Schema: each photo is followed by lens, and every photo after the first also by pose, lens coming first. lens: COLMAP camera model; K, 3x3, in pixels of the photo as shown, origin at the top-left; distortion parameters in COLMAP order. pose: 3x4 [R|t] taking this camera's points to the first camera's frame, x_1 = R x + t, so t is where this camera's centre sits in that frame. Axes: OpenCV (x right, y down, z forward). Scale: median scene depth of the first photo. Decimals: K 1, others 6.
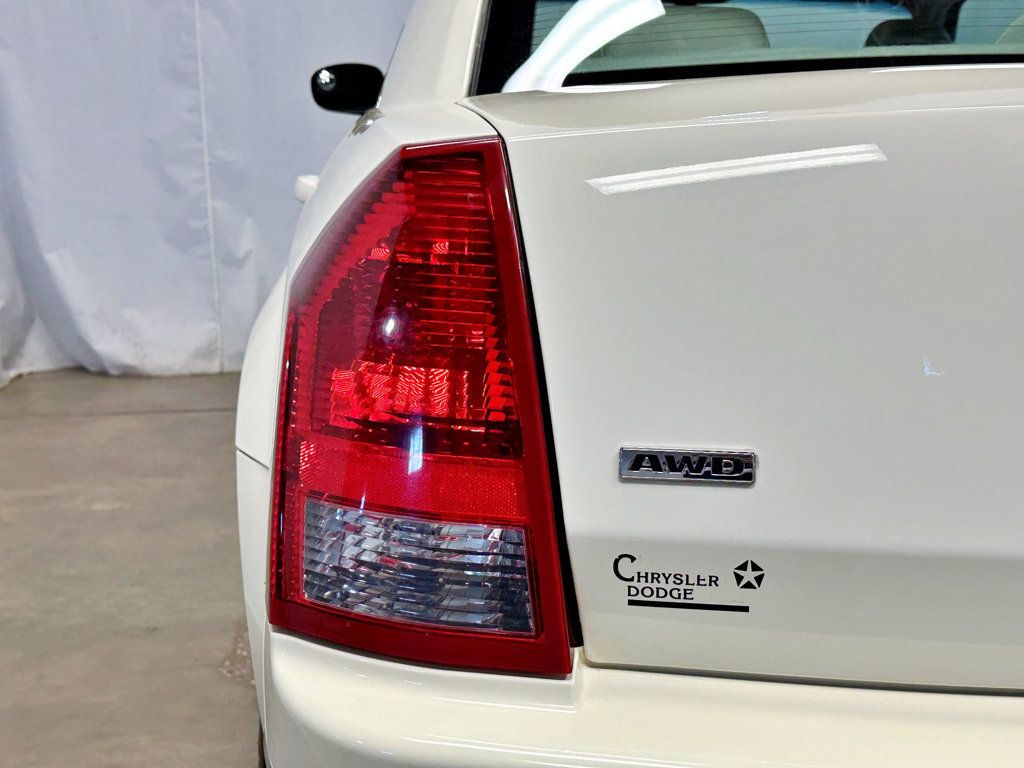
lens RADIAL K [[1331.7, 0, 512.0], [0, 1331.7, 384.0], [0, 0, 1]] dist [0.116330, -0.092216]
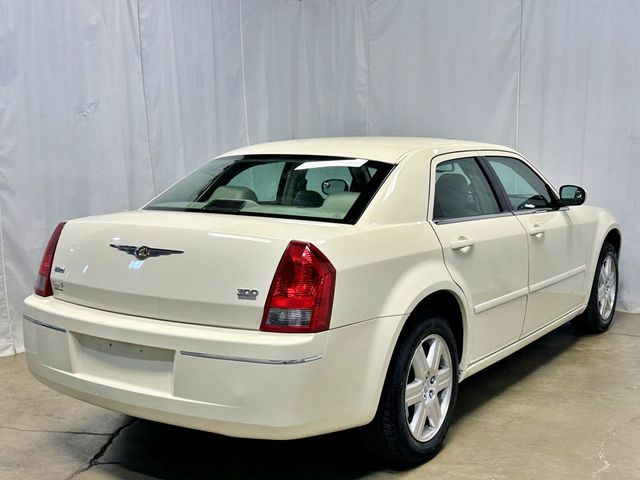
lens RADIAL K [[832.3, 0, 320.0], [0, 832.3, 240.0], [0, 0, 1]] dist [0.116330, -0.092216]
pose [[0.789285, 0.063967, -0.610686, 3.882070], [-0.125733, 0.990322, -0.058772, -0.004049], [0.601016, 0.123171, 0.789689, -1.685564]]
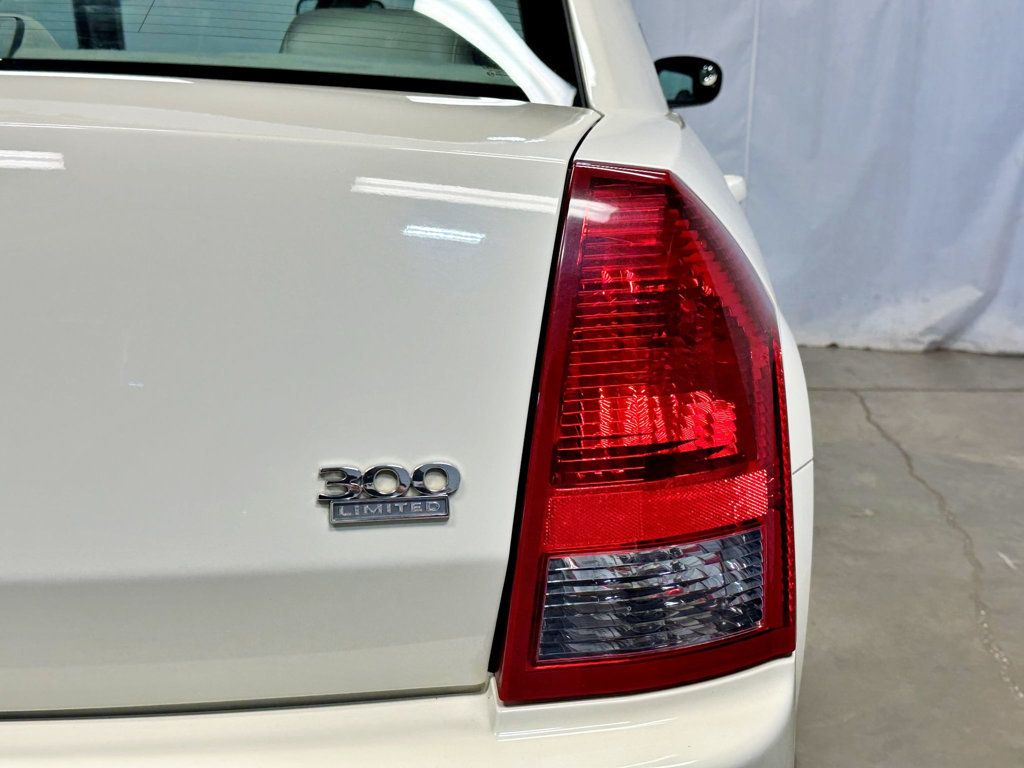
lens RADIAL K [[1331.7, 0, 512.0], [0, 1331.7, 384.0], [0, 0, 1]] dist [0.116330, -0.092216]
pose [[0.991355, 0.031019, -0.127486, 1.595779], [-0.028966, 0.999420, 0.017927, -0.043758], [0.127968, -0.014080, 0.991678, 0.112692]]
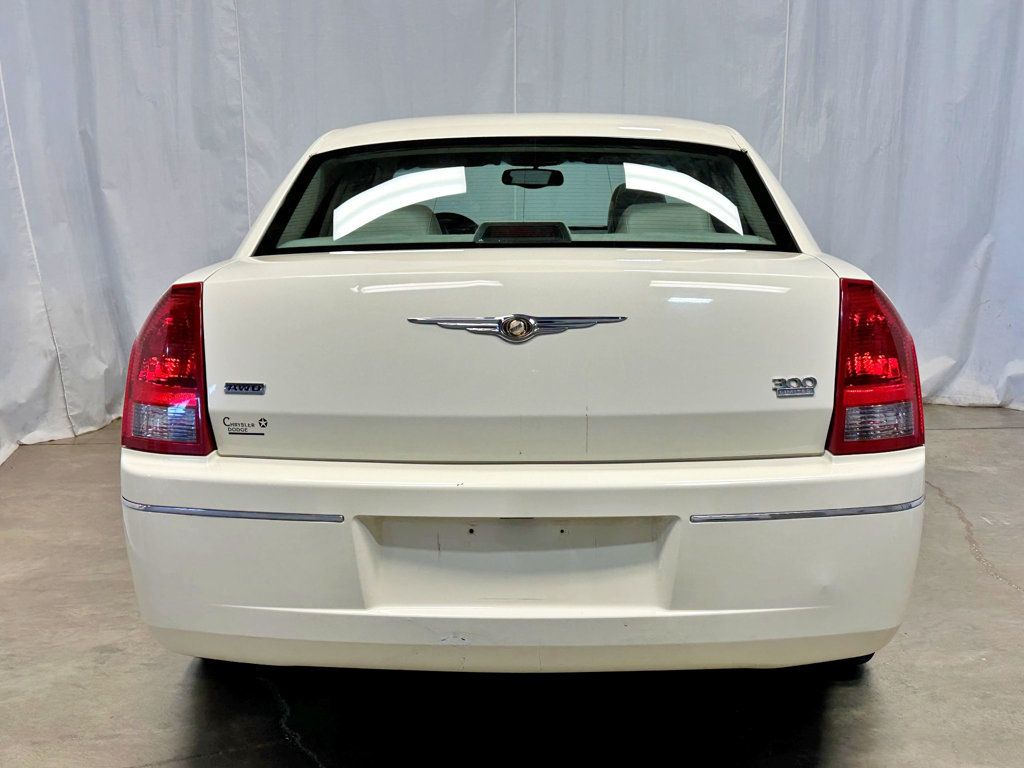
lens RADIAL K [[1331.7, 0, 512.0], [0, 1331.7, 384.0], [0, 0, 1]] dist [0.116330, -0.092216]
pose [[0.994858, -0.002424, -0.101250, 1.053687], [-0.003737, 0.998154, -0.060613, 0.235722], [0.101211, 0.060680, 0.993013, -2.007214]]
